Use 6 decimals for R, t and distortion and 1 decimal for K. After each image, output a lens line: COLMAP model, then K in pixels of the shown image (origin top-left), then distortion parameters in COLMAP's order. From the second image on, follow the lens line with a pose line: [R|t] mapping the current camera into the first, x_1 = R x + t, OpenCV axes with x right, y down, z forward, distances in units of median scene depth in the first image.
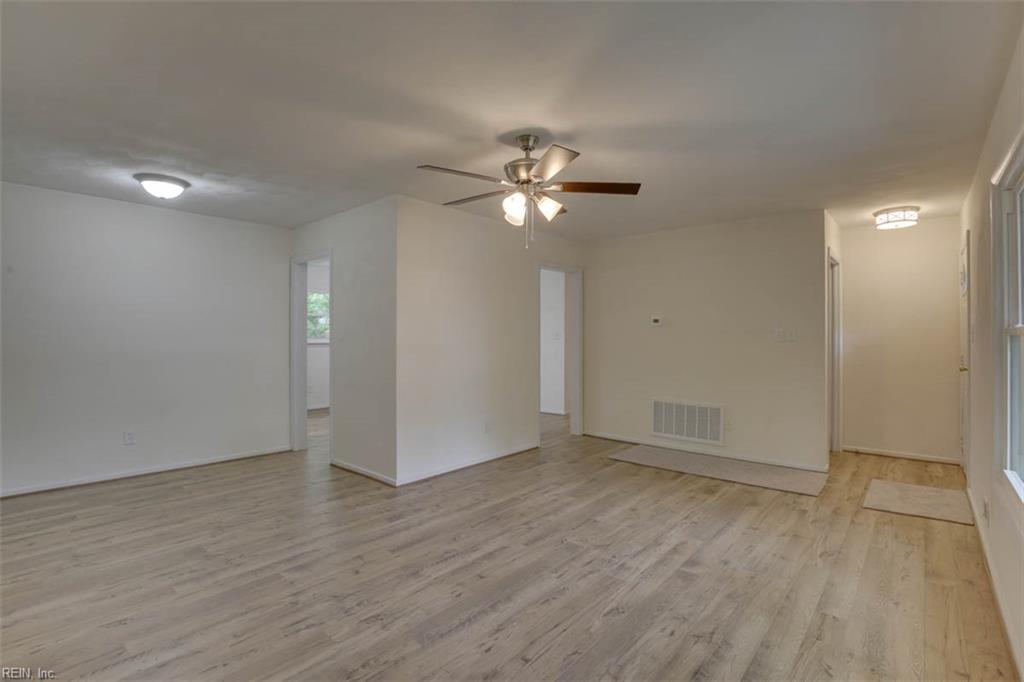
lens RADIAL K [[474.5, 0, 548.6], [0, 474.5, 337.8], [0, 0, 1]] dist [-0.031093, 0.000260]
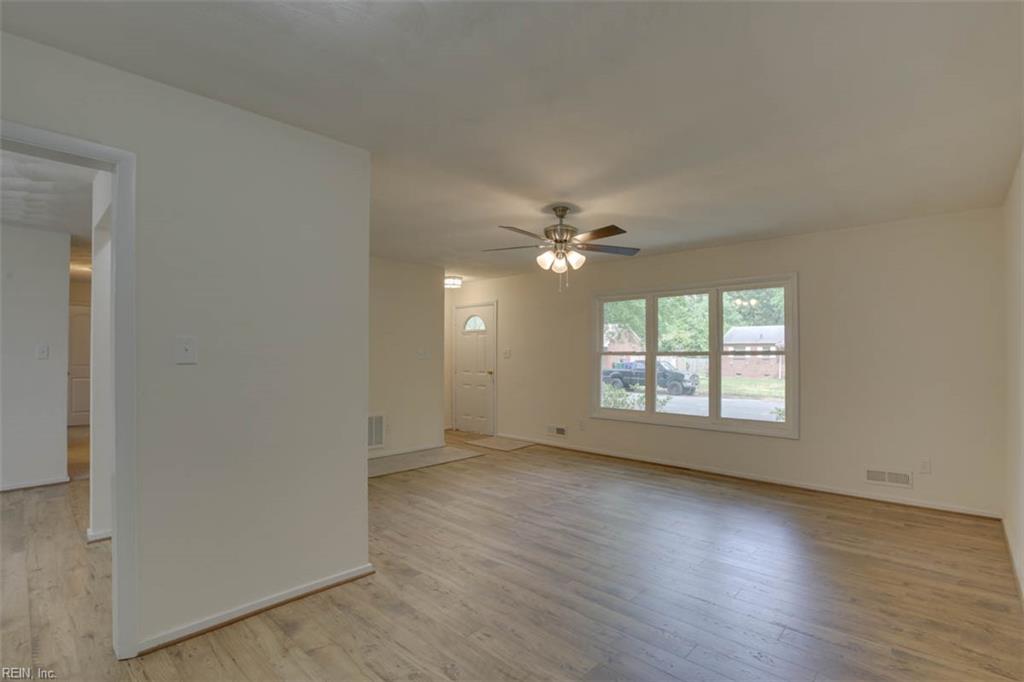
lens RADIAL K [[477.5, 0, 508.6], [0, 477.5, 351.6], [0, 0, 1]] dist [-0.024482, 0.000528]
pose [[0.085295, 0.006271, 0.996336, -1.396017], [-0.000345, 0.999980, -0.006264, -0.007072], [-0.996356, 0.000191, 0.085295, 1.026928]]
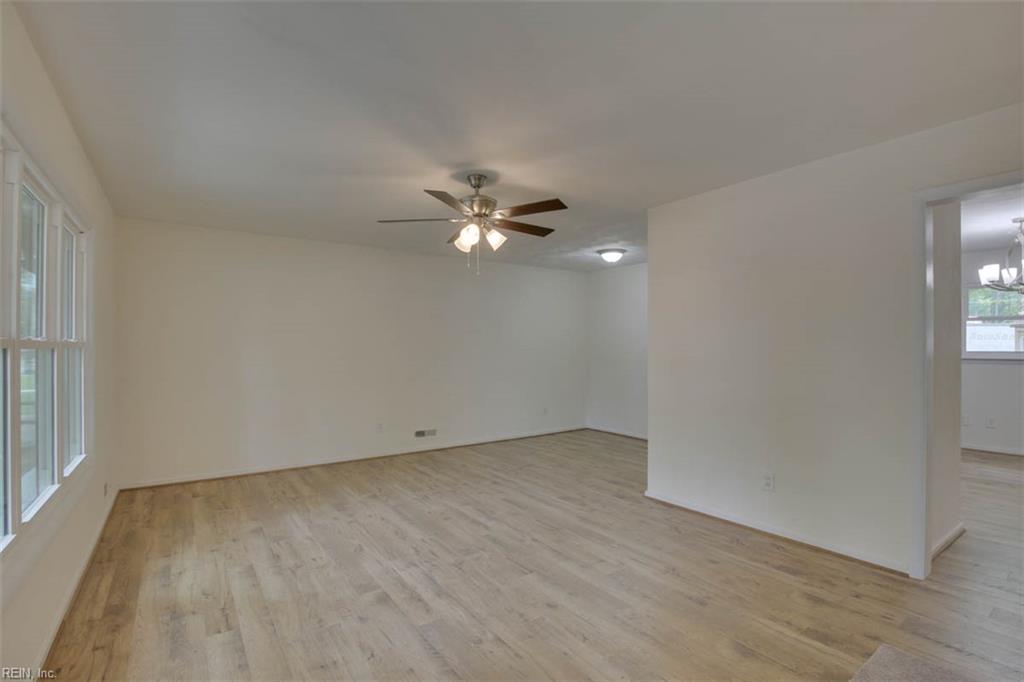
lens RADIAL K [[477.5, 0, 508.6], [0, 477.5, 351.6], [0, 0, 1]] dist [-0.024482, 0.000528]
pose [[-0.280479, 0.004538, -0.959849, 1.044643], [-0.000218, 0.999988, 0.004792, -0.004921], [0.959860, 0.001553, -0.280475, 1.394111]]
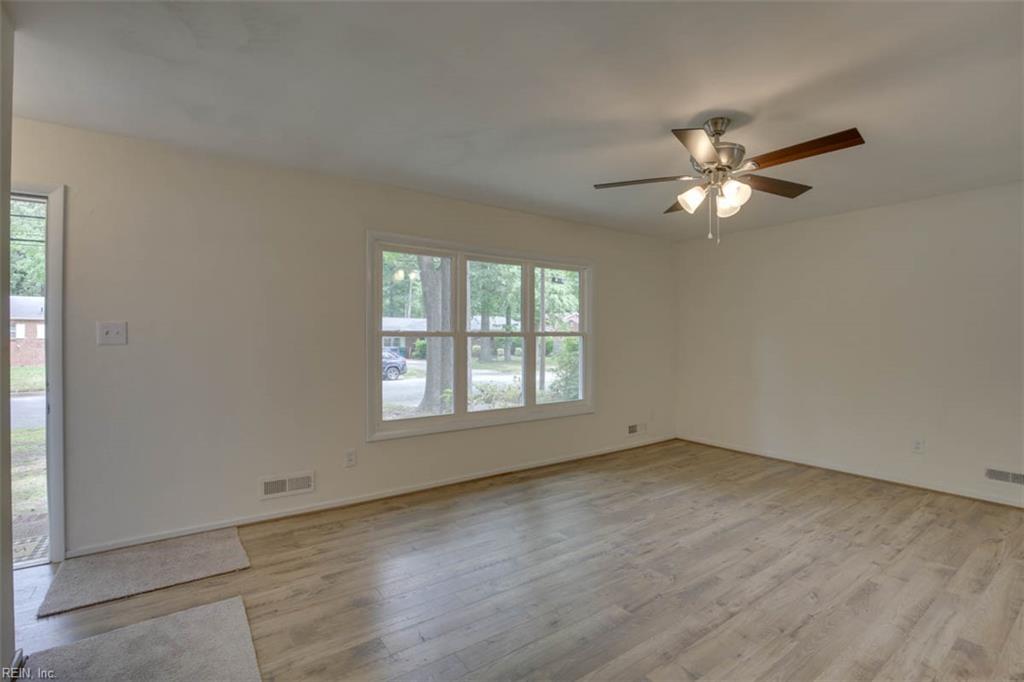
lens RADIAL K [[472.1, 0, 535.0], [0, 472.1, 336.5], [0, 0, 1]] dist [-0.018930, 0.000383]
pose [[-0.969669, -0.005149, 0.244367, 0.072278], [-0.005106, 0.999987, 0.000808, -0.005047], [-0.244368, -0.000464, -0.969683, 1.956819]]
